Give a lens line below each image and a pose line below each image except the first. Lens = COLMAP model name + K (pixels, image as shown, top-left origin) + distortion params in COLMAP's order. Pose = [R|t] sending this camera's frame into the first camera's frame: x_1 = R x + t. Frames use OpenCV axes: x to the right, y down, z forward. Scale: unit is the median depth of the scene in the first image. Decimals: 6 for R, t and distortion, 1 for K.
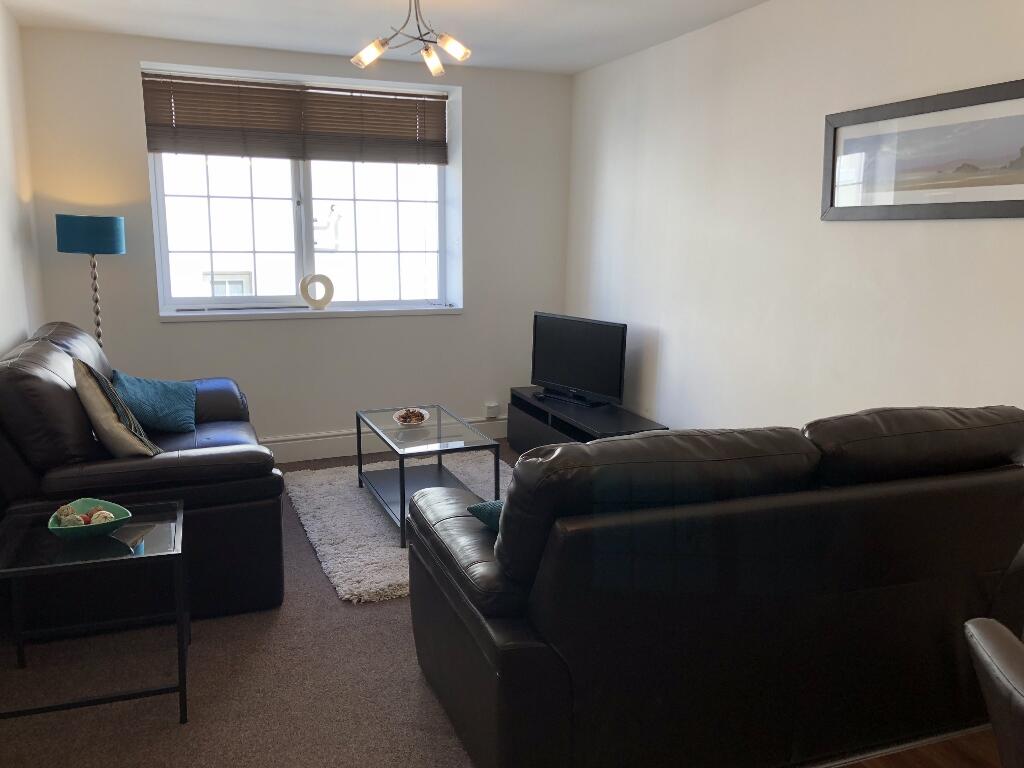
lens RADIAL K [[826.5, 0, 512.0], [0, 826.5, 384.0], [0, 0, 1]] dist [0.008030, -0.009928]
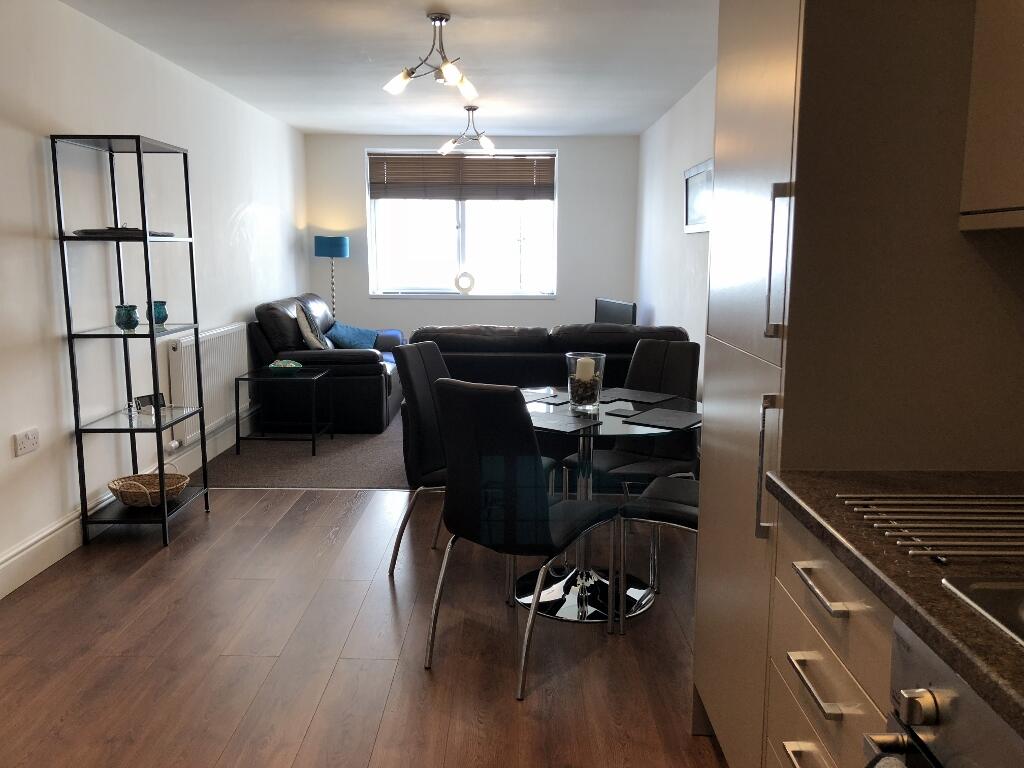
lens RADIAL K [[826.5, 0, 512.0], [0, 826.5, 384.0], [0, 0, 1]] dist [0.008030, -0.009928]
pose [[0.930746, 0.052729, -0.361845, 0.477576], [-0.060694, 0.998099, -0.010674, 0.103330], [0.360595, 0.031897, 0.932177, -0.482475]]
